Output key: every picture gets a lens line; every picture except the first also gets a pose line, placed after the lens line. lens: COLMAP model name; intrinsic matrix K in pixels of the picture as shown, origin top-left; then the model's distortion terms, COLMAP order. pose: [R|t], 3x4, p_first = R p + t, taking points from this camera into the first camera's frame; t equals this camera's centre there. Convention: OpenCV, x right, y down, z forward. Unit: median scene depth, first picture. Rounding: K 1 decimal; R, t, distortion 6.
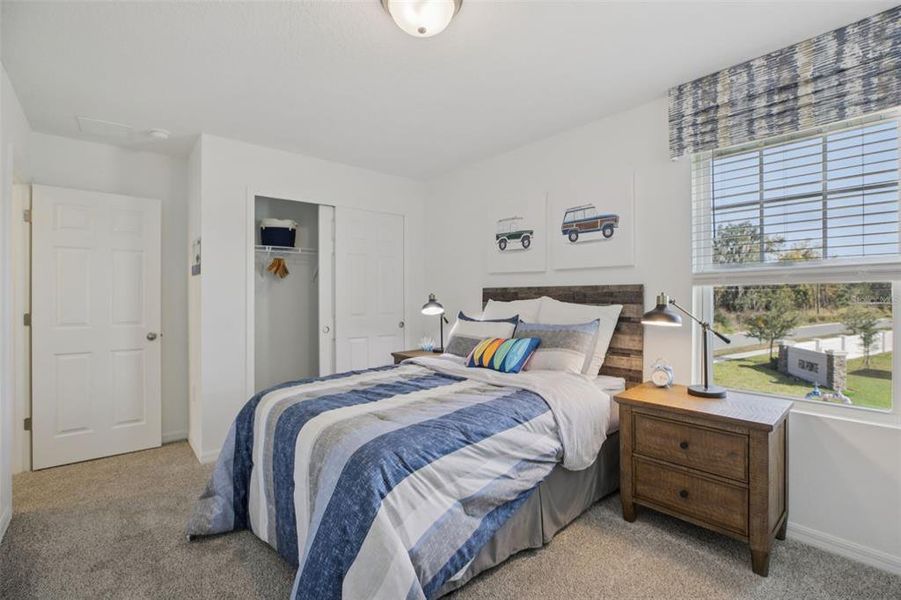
lens RADIAL K [[465.4, 0, 451.9], [0, 465.4, 295.2], [0, 0, 1]] dist [0.000469, -0.000297]
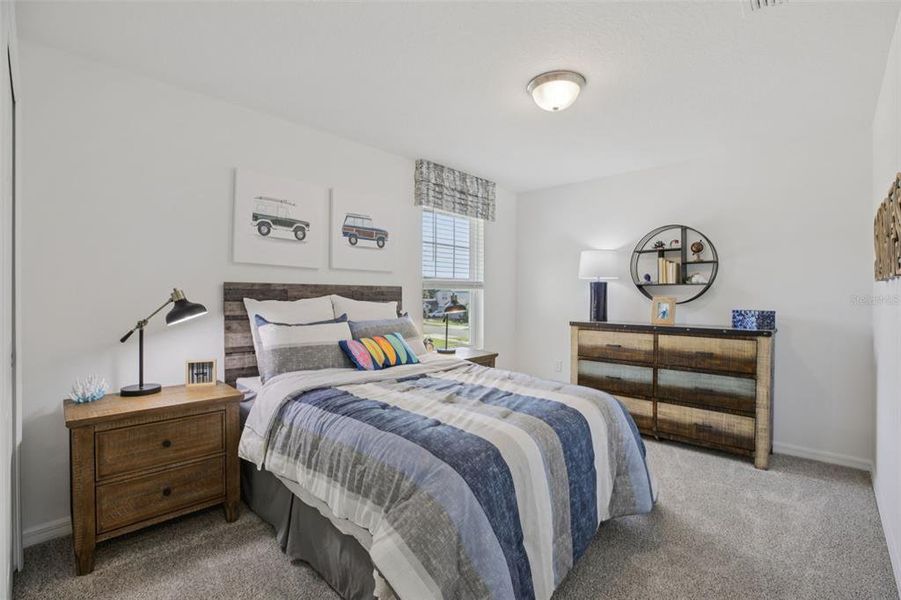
lens RADIAL K [[404.5, 0, 451.8], [0, 404.5, 300.6], [0, 0, 1]] dist [-0.027009, 0.004694]
pose [[-0.146950, -0.016159, 0.989012, -0.712339], [-0.010983, 0.999832, 0.014704, -0.000629], [-0.989083, -0.008702, -0.147103, 0.909364]]
